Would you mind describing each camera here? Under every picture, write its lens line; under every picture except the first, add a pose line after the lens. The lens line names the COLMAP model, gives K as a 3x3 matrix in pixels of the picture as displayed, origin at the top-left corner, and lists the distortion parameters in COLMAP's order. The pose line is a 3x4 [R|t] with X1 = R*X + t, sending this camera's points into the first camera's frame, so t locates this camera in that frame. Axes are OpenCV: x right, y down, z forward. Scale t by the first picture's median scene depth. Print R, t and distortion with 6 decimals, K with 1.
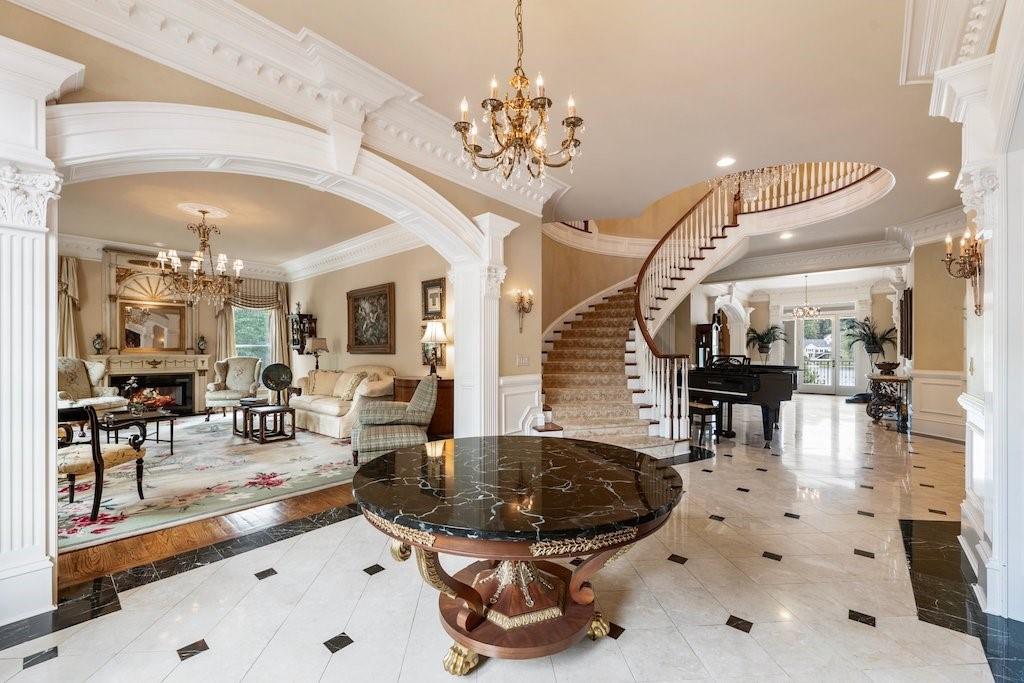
lens RADIAL K [[414.5, 0, 507.8], [0, 414.5, 350.2], [0, 0, 1]] dist [-0.001335, -0.000391]
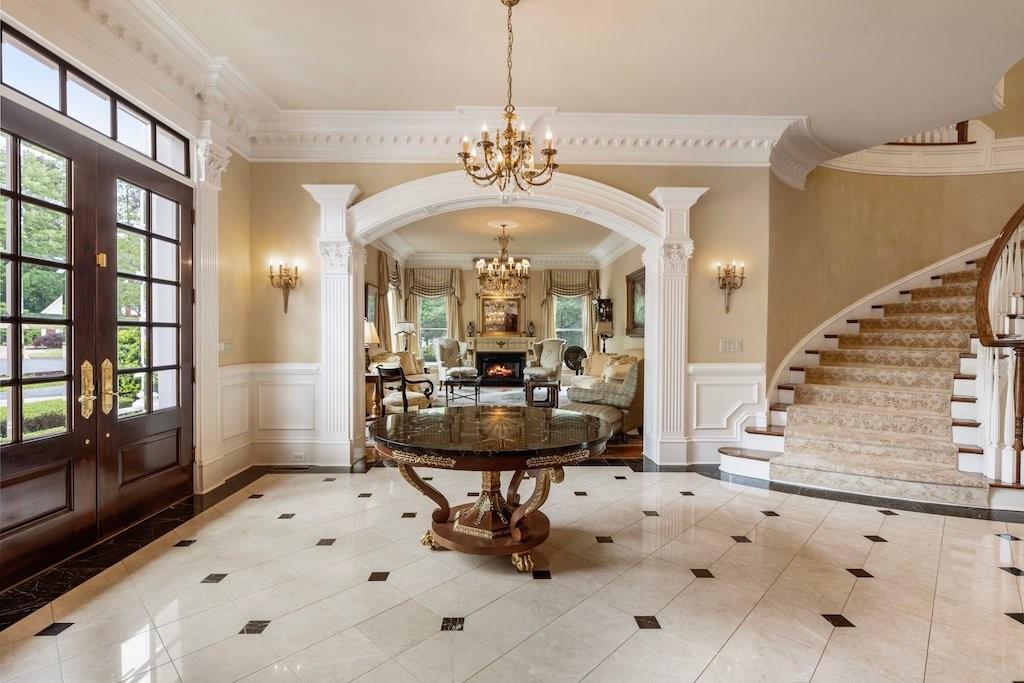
lens RADIAL K [[478.7, 0, 508.7], [0, 478.7, 338.4], [0, 0, 1]] dist [-0.001635, -0.000165]
pose [[0.674811, 0.006721, -0.737960, 0.298967], [0.001054, 0.999949, 0.010071, -0.000140], [0.737990, -0.007574, 0.674769, 0.007932]]
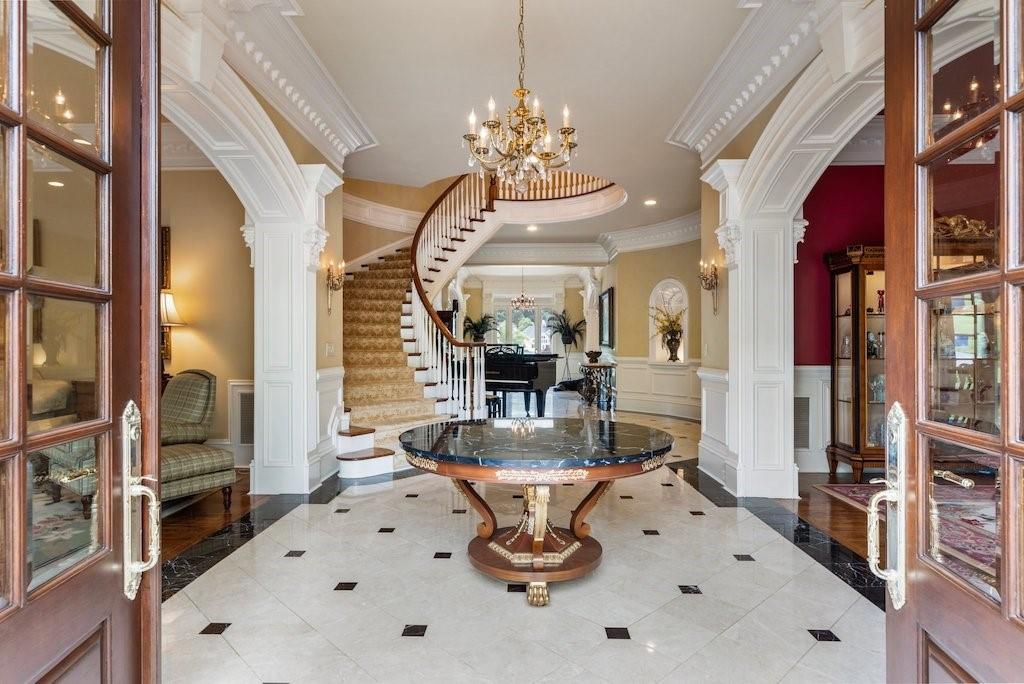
lens RADIAL K [[566.6, 0, 509.0], [0, 566.6, 343.7], [0, 0, 1]] dist [0.001333, -0.000046]
pose [[0.769587, 0.000707, 0.638542, -0.262364], [-0.002685, 0.999994, 0.002129, 0.006202], [-0.638537, -0.003353, 0.769584, -0.040798]]
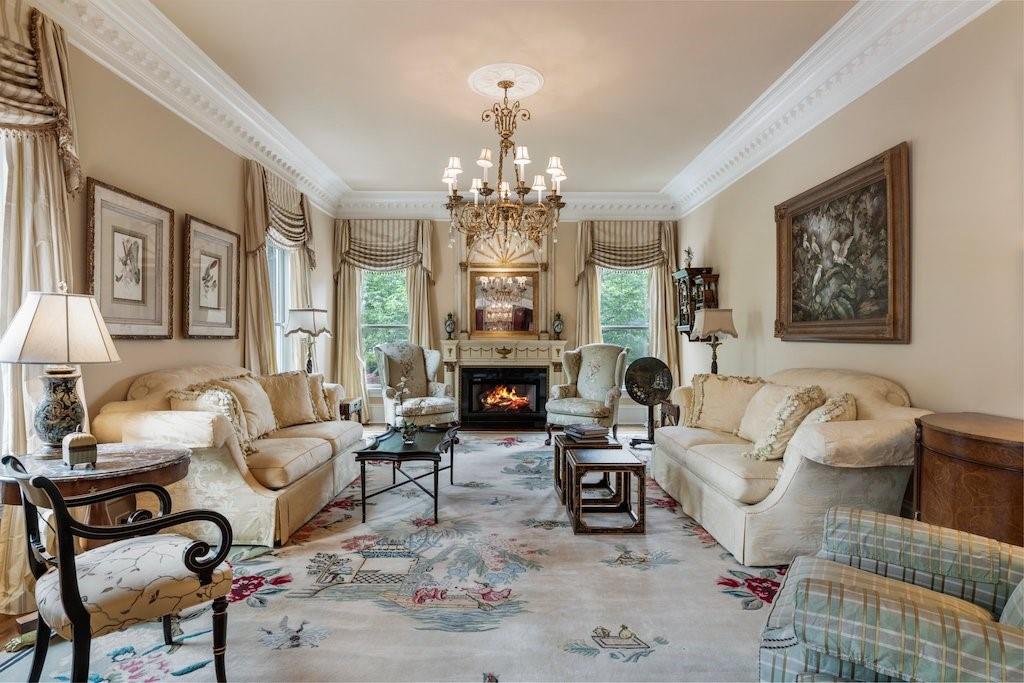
lens RADIAL K [[541.8, 0, 512.4], [0, 541.8, 343.7], [0, 0, 1]] dist [0.002269, 0.000375]
pose [[0.666838, 0.011679, -0.745111, -0.146212], [0.000929, 0.999863, 0.016504, 0.001571], [0.745202, -0.011697, 0.666736, 0.416486]]
